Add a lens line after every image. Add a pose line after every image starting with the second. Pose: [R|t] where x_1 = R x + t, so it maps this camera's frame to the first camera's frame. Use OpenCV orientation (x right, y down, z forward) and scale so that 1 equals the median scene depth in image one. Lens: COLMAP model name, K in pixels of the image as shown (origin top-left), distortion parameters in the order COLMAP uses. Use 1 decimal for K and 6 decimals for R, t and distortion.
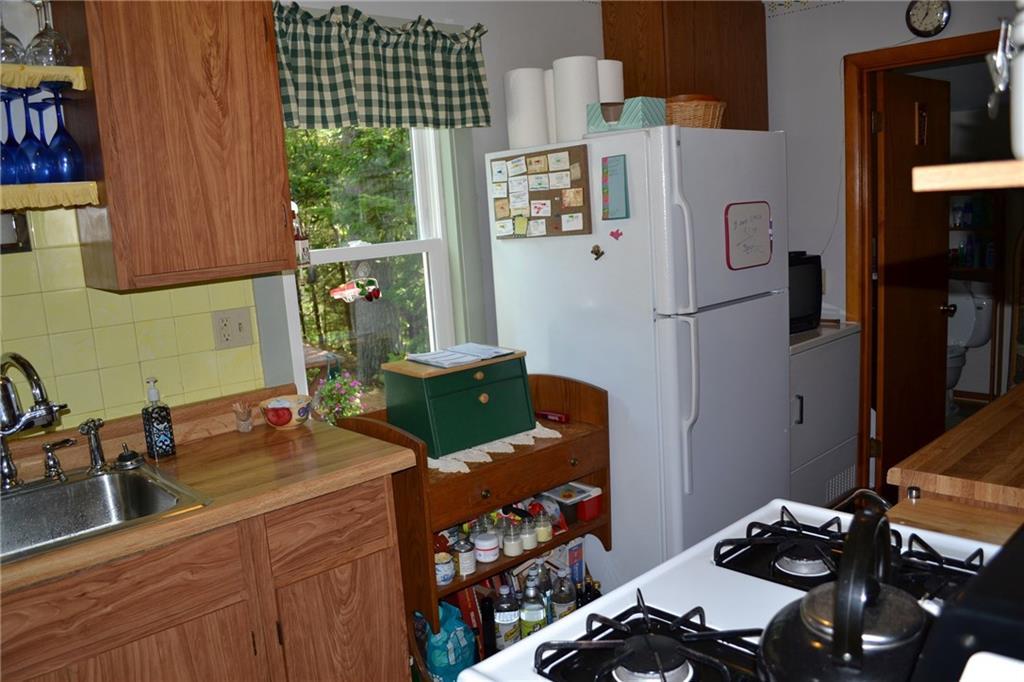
lens RADIAL K [[836.0, 0, 512.1], [0, 836.0, 353.3], [0, 0, 1]] dist [-0.072210, 0.008435]
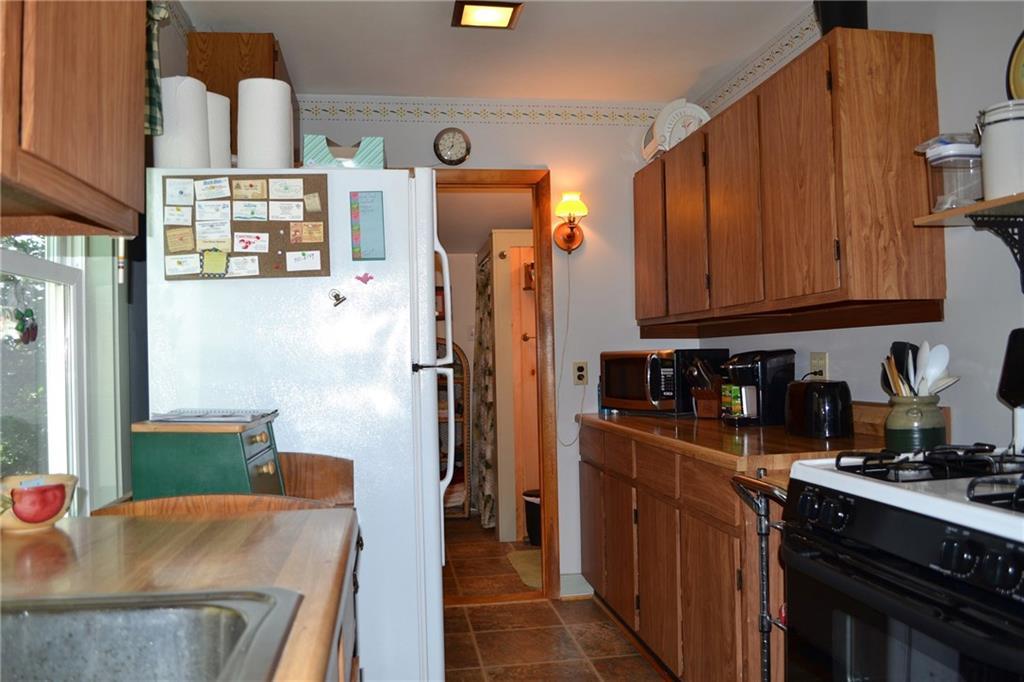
lens RADIAL K [[836.0, 0, 512.1], [0, 836.0, 353.3], [0, 0, 1]] dist [-0.072210, 0.008435]
pose [[0.570542, 0.061726, 0.818945, -0.481227], [0.119966, 0.980212, -0.157459, 0.089353], [-0.812459, 0.188082, 0.551847, 0.380596]]
